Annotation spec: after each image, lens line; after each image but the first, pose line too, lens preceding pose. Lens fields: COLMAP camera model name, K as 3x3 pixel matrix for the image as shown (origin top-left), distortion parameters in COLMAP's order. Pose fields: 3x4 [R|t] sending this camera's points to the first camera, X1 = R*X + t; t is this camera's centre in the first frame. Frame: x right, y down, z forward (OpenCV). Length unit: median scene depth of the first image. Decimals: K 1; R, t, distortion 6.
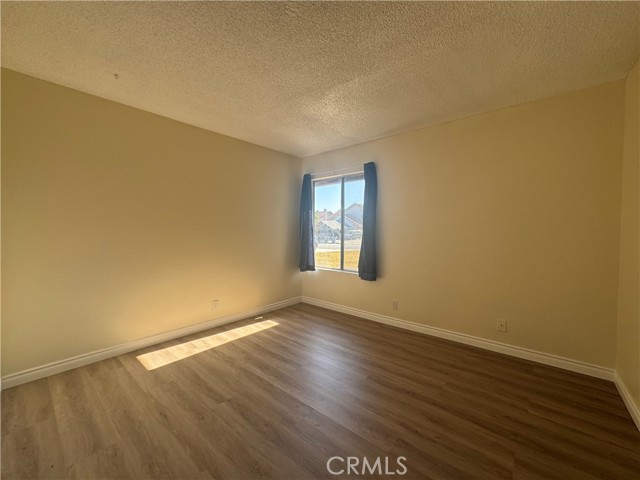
lens RADIAL K [[255.2, 0, 320.4], [0, 255.2, 240.0], [0, 0, 1]] dist [0.000033, -0.000597]
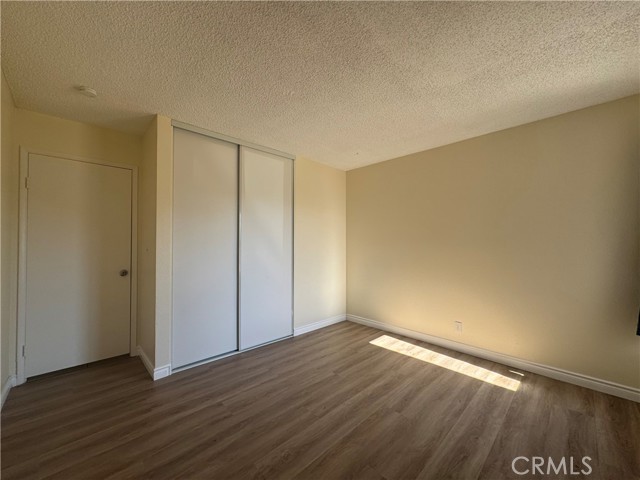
lens RADIAL K [[255.2, 0, 320.0], [0, 255.2, 240.4], [0, 0, 1]] dist [0.000033, -0.000597]
pose [[-0.102295, -0.015696, -0.994630, 0.756743], [-0.029239, 0.999491, -0.012765, -0.042364], [0.994324, 0.027777, -0.102702, 0.793478]]
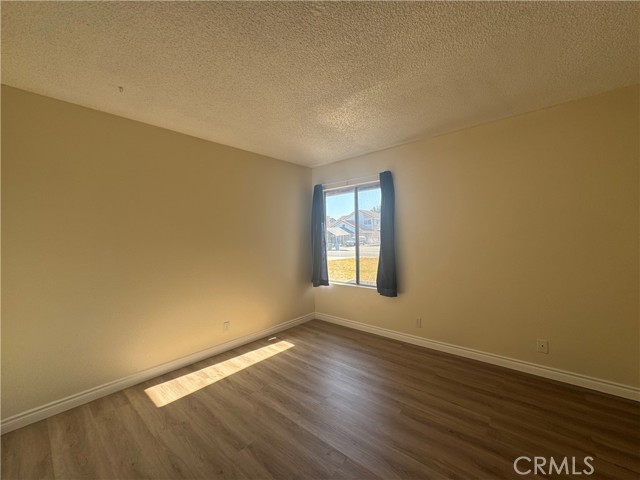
lens RADIAL K [[255.2, 0, 320.6], [0, 255.2, 239.9], [0, 0, 1]] dist [0.000033, -0.000597]
pose [[0.999627, -0.025486, -0.009797, -0.065978], [0.025219, 0.999333, -0.026418, -0.042457], [0.010464, 0.026161, 0.999603, 0.078630]]
